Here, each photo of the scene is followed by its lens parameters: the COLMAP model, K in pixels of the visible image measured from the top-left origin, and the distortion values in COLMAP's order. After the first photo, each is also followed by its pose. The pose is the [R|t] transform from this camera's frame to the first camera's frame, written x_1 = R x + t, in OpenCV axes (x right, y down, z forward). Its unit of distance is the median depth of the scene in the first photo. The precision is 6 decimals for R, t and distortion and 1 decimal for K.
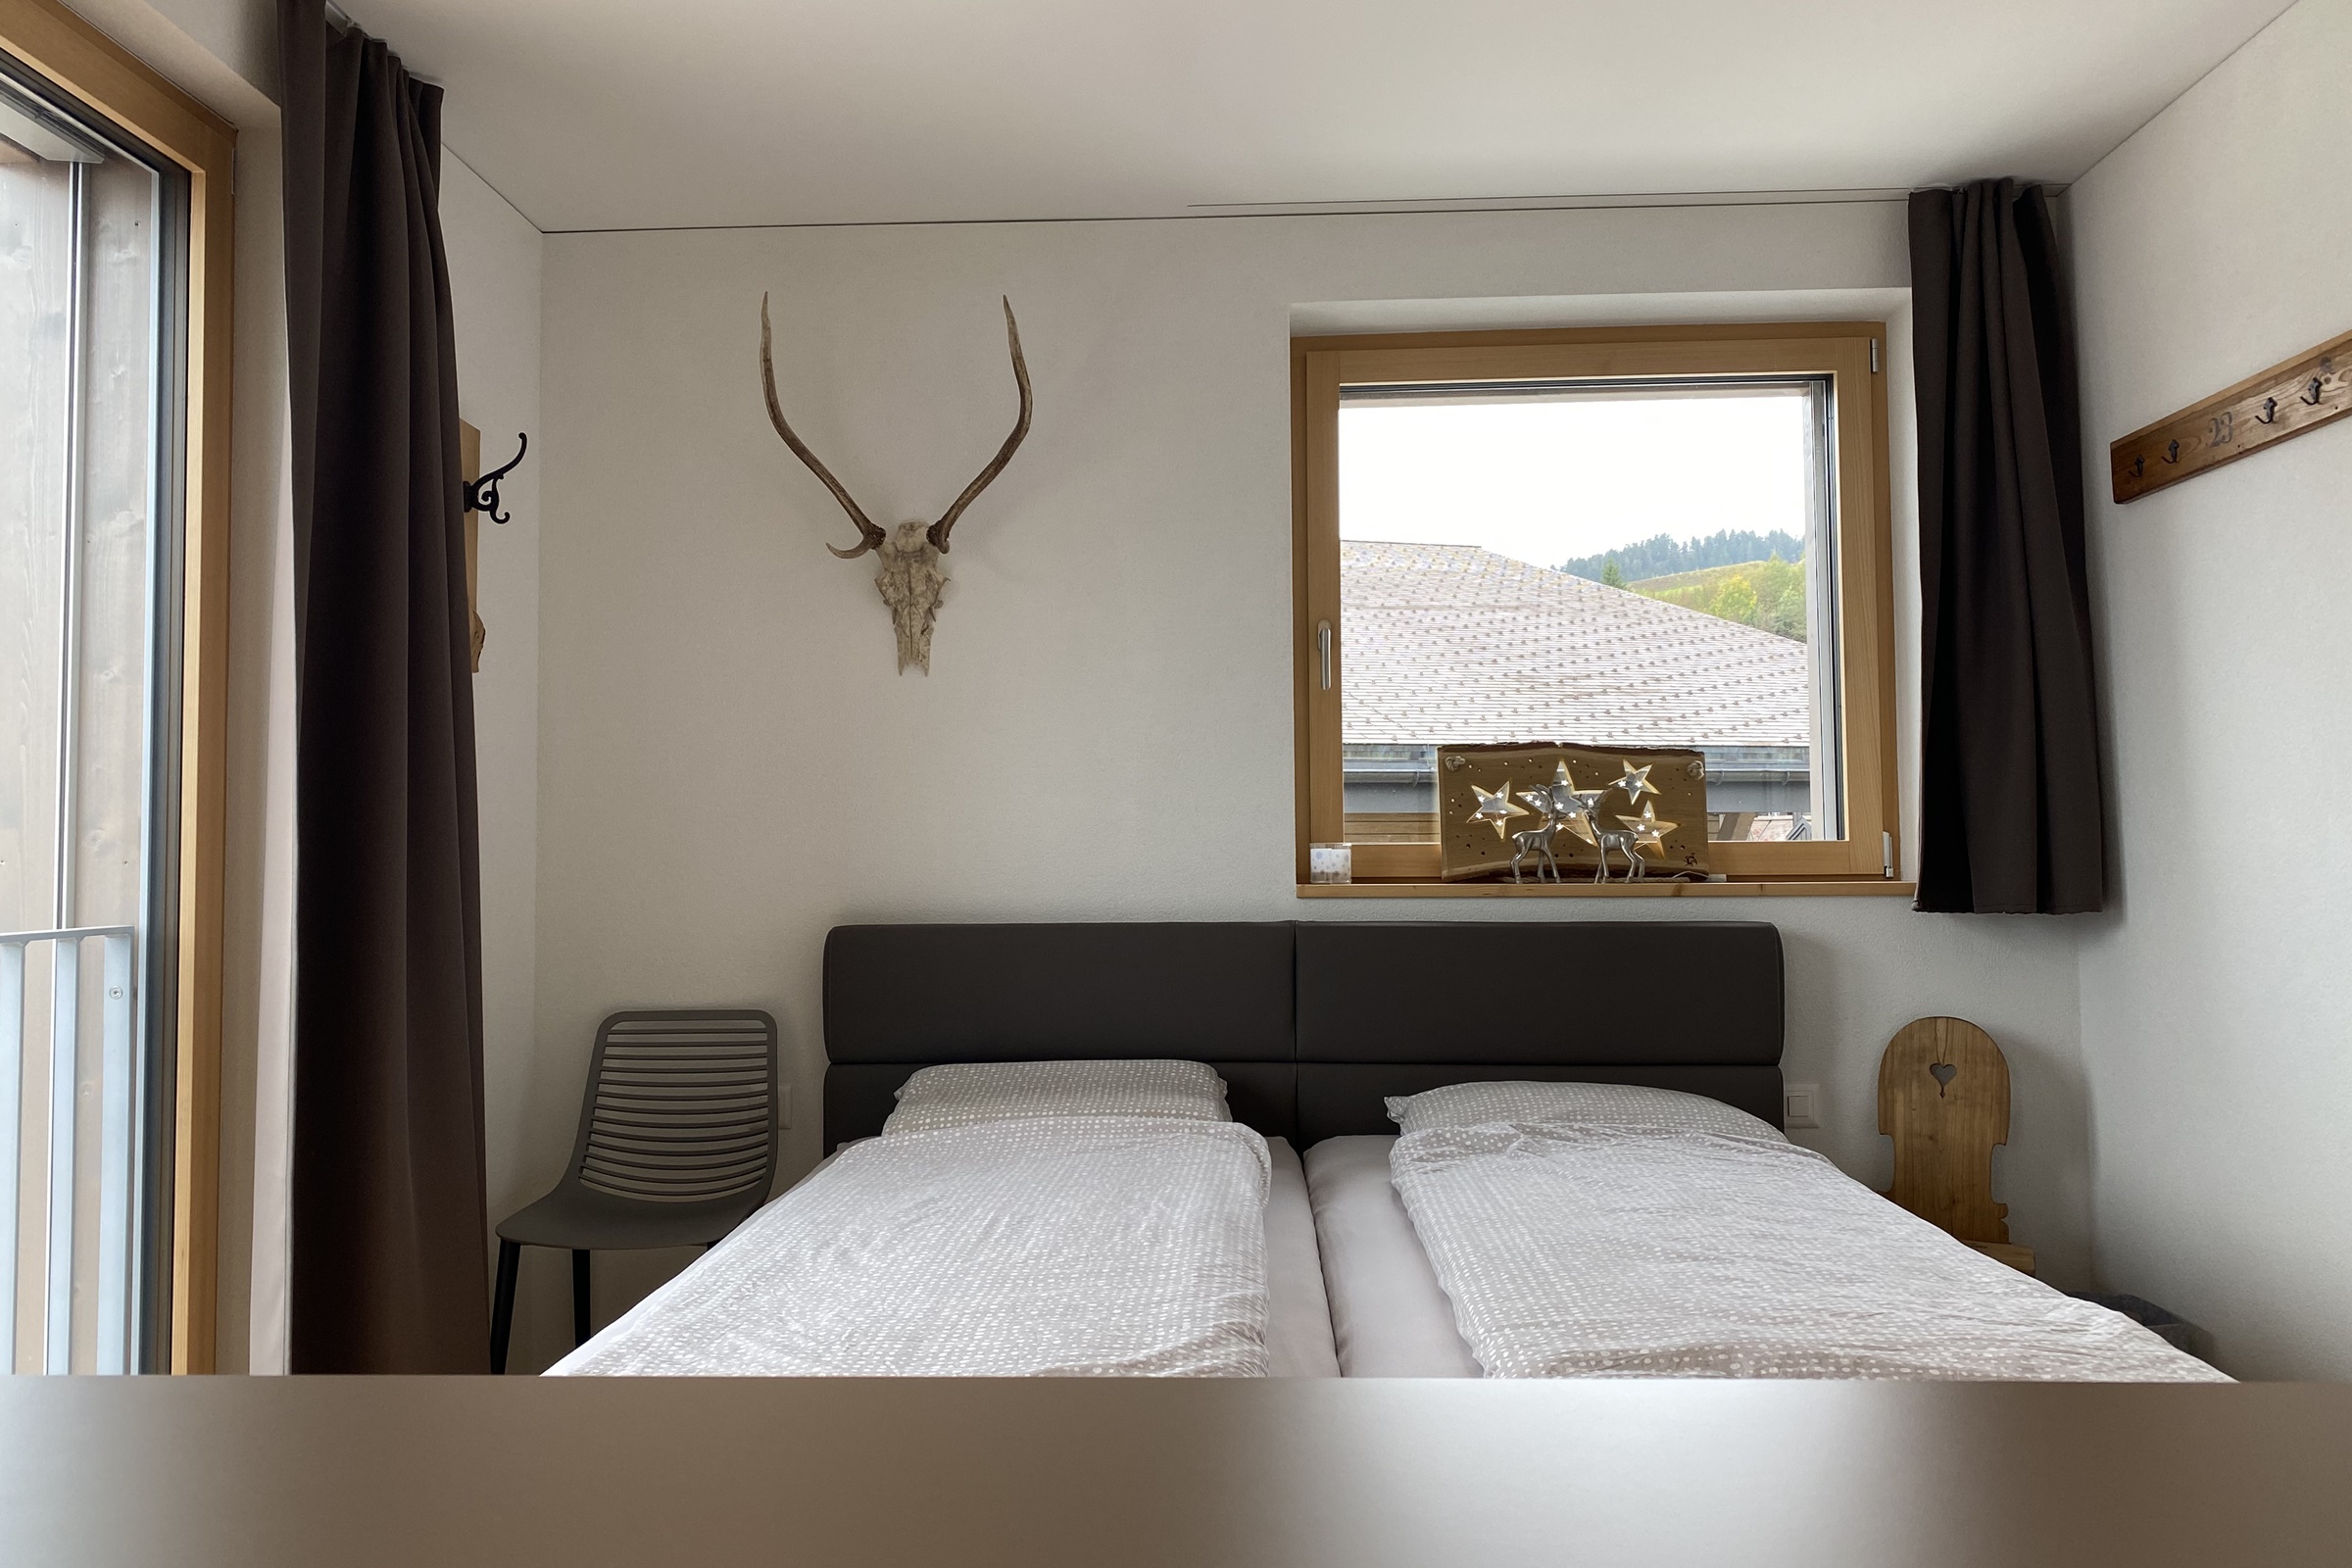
lens RADIAL K [[1779.1, 0, 1171.5], [0, 1779.1, 782.0], [0, 0, 1]] dist [0.034633, -0.058164]
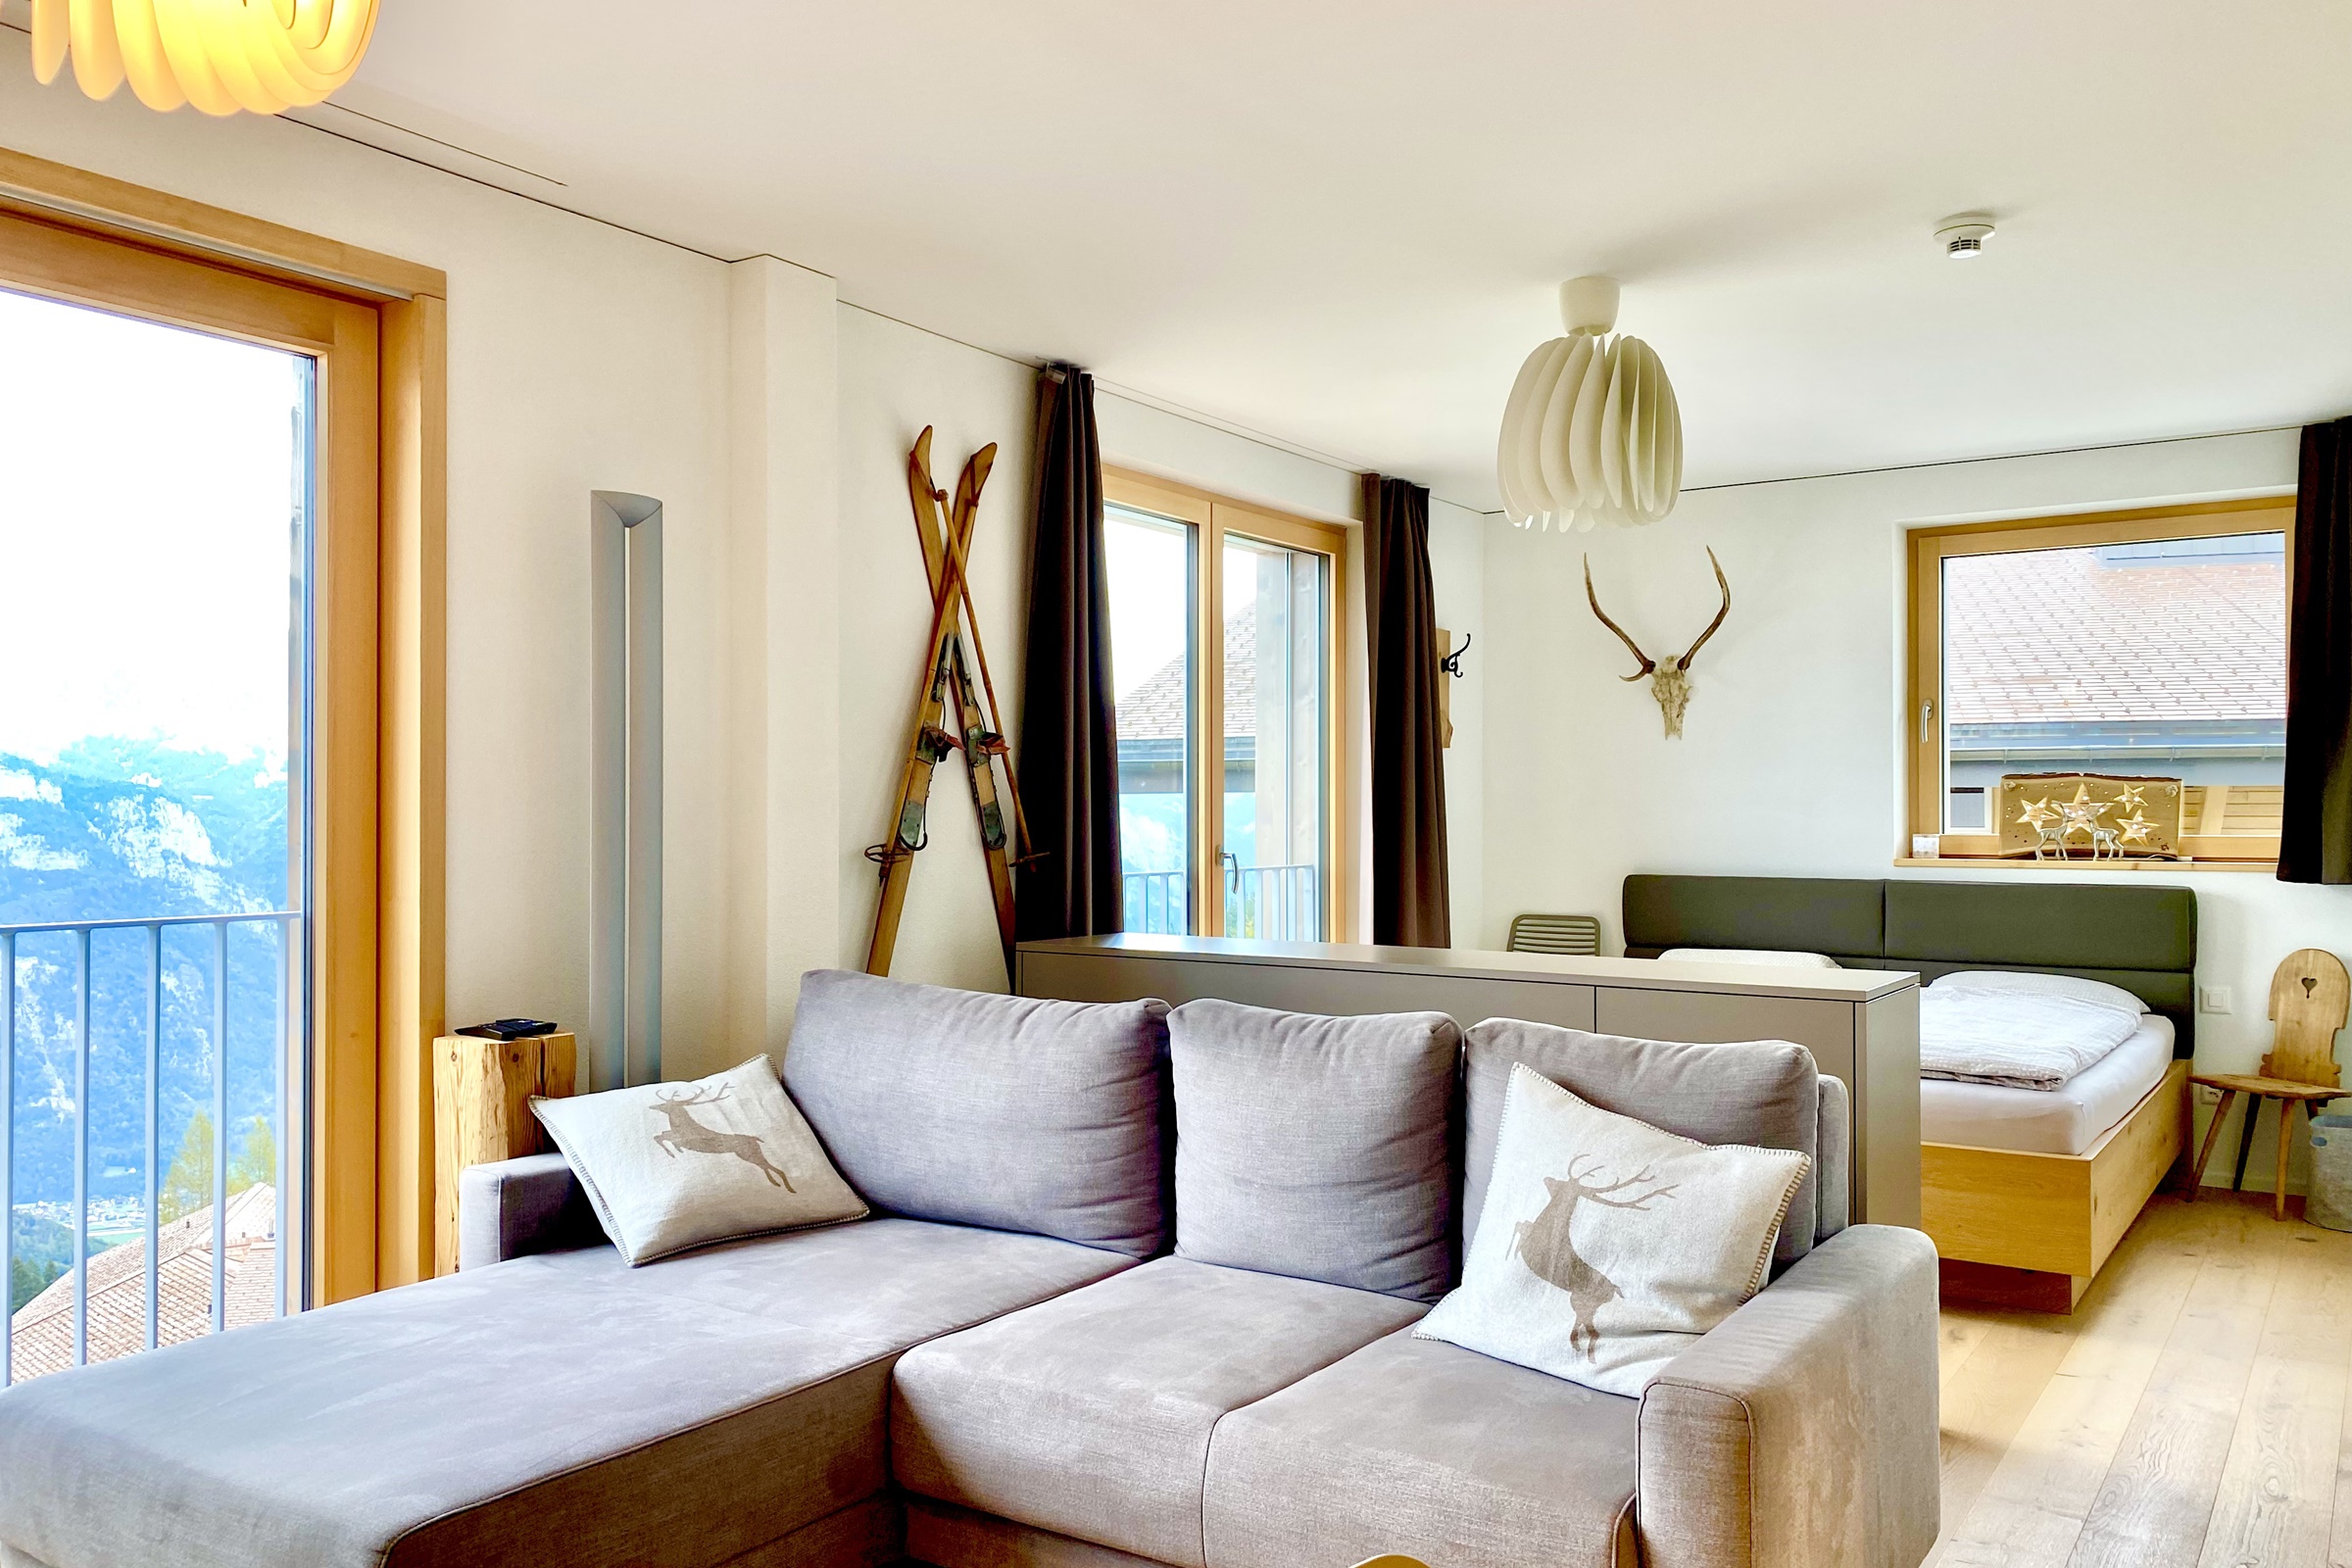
lens RADIAL K [[1779.1, 0, 1171.2], [0, 1779.1, 787.2], [0, 0, 1]] dist [0.034633, -0.058164]
pose [[0.846003, -0.001126, -0.533177, 0.401521], [0.014086, 0.999696, 0.020238, -0.056128], [0.532992, -0.024631, 0.845762, -0.841045]]
